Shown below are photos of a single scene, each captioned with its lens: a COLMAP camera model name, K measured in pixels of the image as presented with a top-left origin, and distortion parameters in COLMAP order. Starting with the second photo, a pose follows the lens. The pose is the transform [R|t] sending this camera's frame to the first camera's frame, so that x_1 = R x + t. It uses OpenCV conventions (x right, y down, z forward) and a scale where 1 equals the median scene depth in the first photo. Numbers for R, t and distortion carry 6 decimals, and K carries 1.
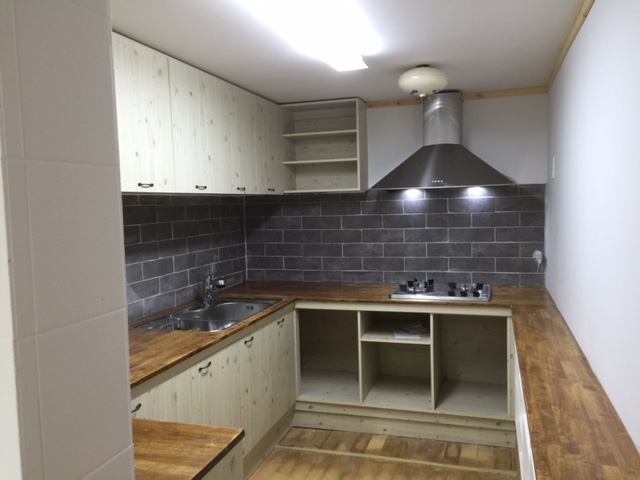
lens RADIAL K [[551.2, 0, 321.6], [0, 551.2, 237.9], [0, 0, 1]] dist [0.076286, -0.057851]
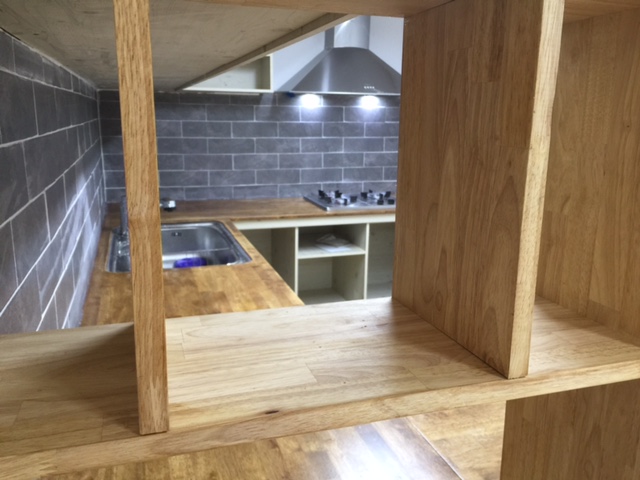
lens RADIAL K [[551.2, 0, 316.2], [0, 551.2, 242.3], [0, 0, 1]] dist [0.076286, -0.057851]
pose [[0.816382, -0.095096, 0.569630, -0.408370], [0.004561, 0.987380, 0.158301, 0.010709], [-0.577495, -0.126636, 0.806513, 0.220190]]
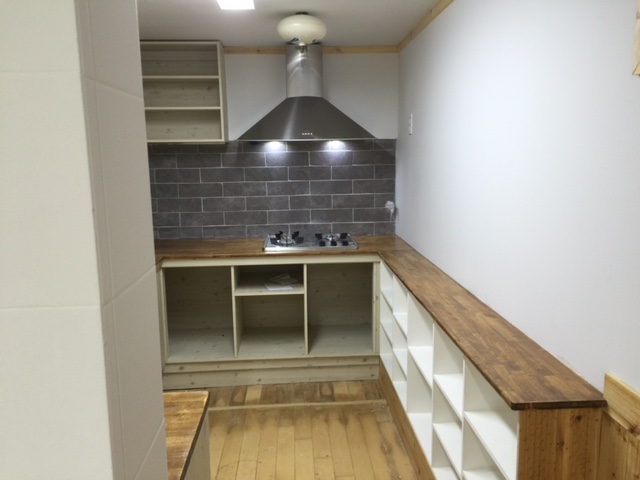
lens RADIAL K [[551.2, 0, 321.9], [0, 551.2, 240.9], [0, 0, 1]] dist [0.076286, -0.057851]
pose [[0.937352, -0.043568, 0.345648, -0.113195], [0.014127, 0.996087, 0.087245, 0.004363], [-0.348097, -0.076896, 0.934300, 0.030506]]
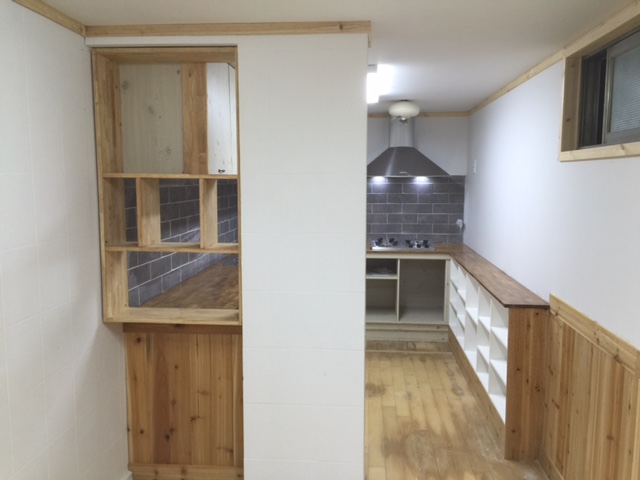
lens RADIAL K [[551.2, 0, 320.1], [0, 551.2, 236.2], [0, 0, 1]] dist [0.076286, -0.057851]
pose [[0.977448, 0.004362, 0.211131, -0.306938], [-0.012267, 0.999271, 0.036143, 0.019140], [-0.210819, -0.037918, 0.976789, -0.406117]]
